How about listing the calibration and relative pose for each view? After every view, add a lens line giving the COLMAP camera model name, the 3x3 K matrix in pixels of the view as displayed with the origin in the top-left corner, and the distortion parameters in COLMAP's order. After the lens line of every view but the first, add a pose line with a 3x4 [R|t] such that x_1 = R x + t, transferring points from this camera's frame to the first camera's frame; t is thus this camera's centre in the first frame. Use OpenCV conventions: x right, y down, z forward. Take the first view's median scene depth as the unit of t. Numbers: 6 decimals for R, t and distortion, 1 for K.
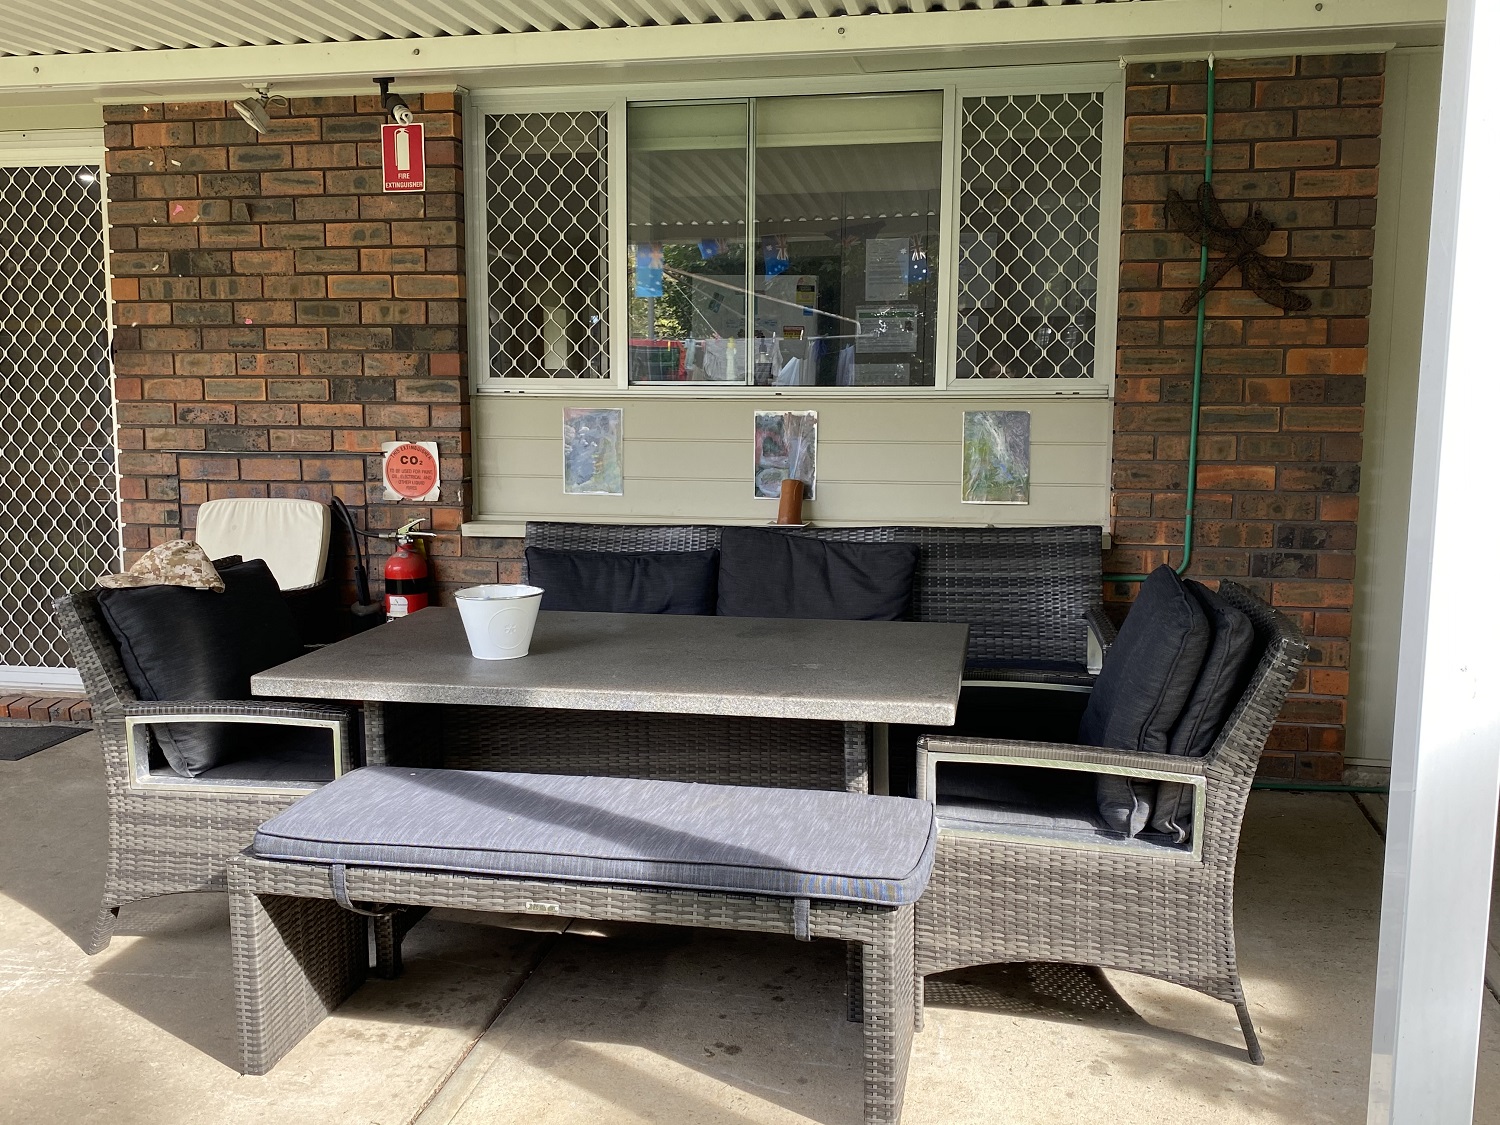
lens RADIAL K [[1373.9, 0, 752.2], [0, 1373.9, 558.4], [0, 0, 1]] dist [0.004181, 0.000000]
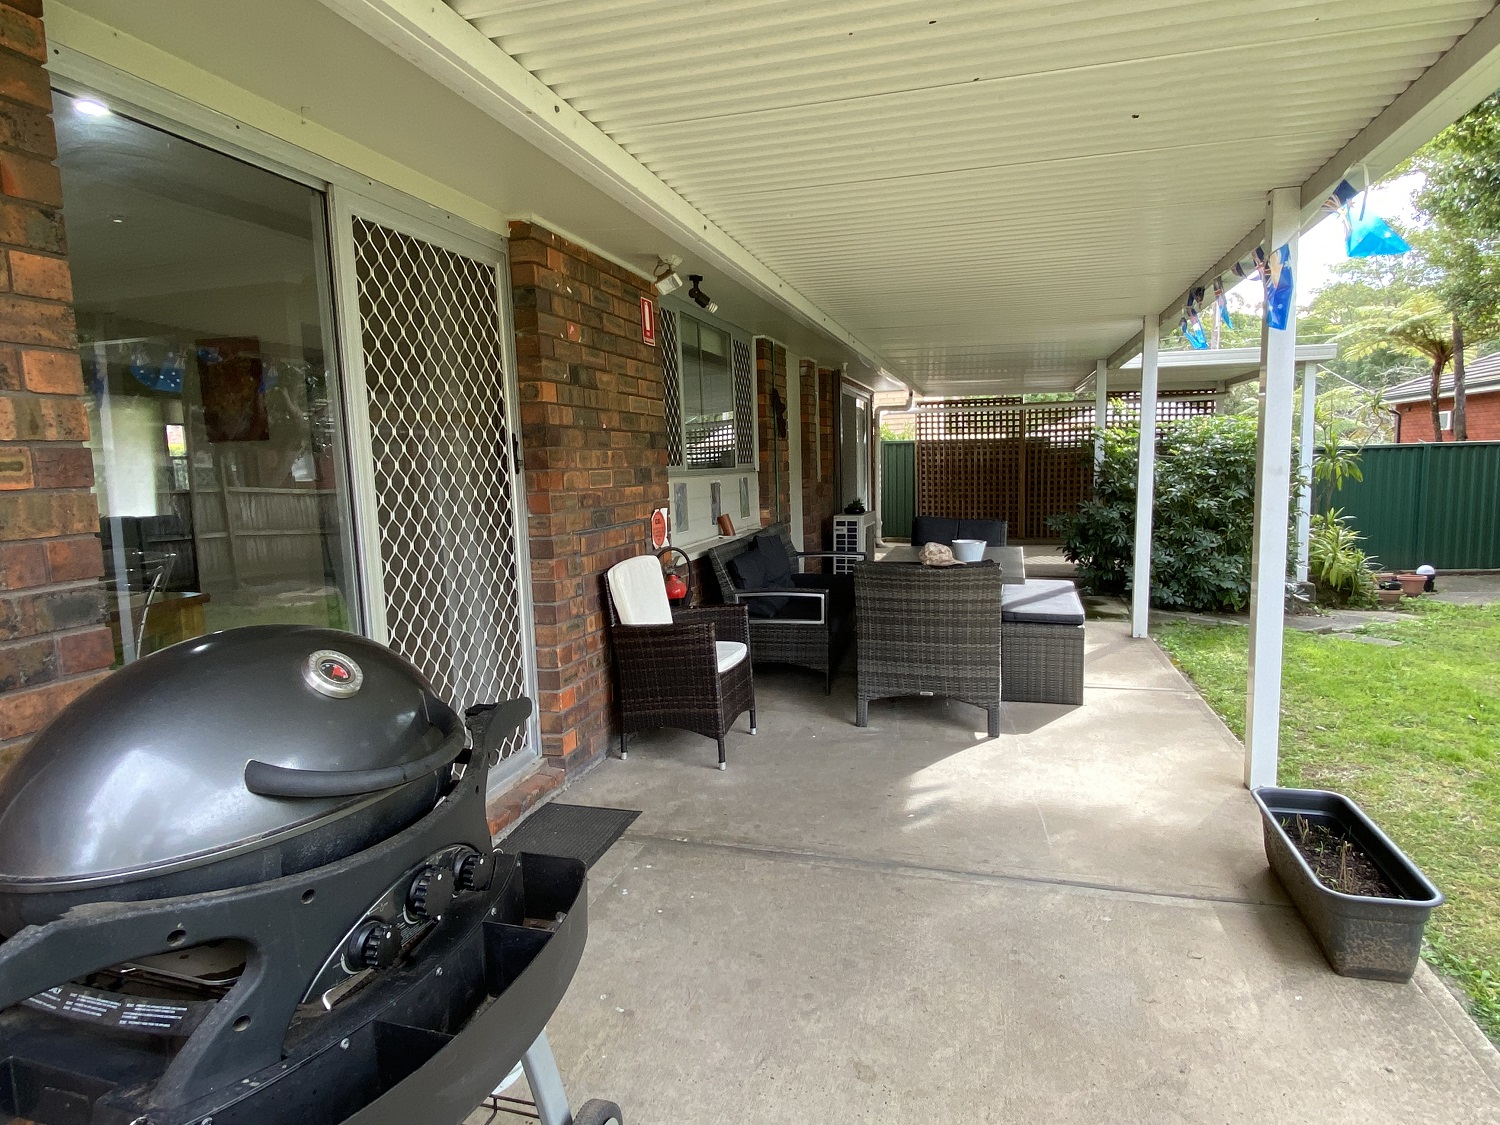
lens RADIAL K [[878.7, 0, 750.4], [0, 878.7, 566.2], [0, 0, 1]] dist [0.001636, 0.000039]
pose [[0.086052, -0.123104, 0.988656, -1.236997], [0.156694, 0.981659, 0.108594, -0.114692], [-0.983891, 0.145572, 0.103763, 0.826422]]
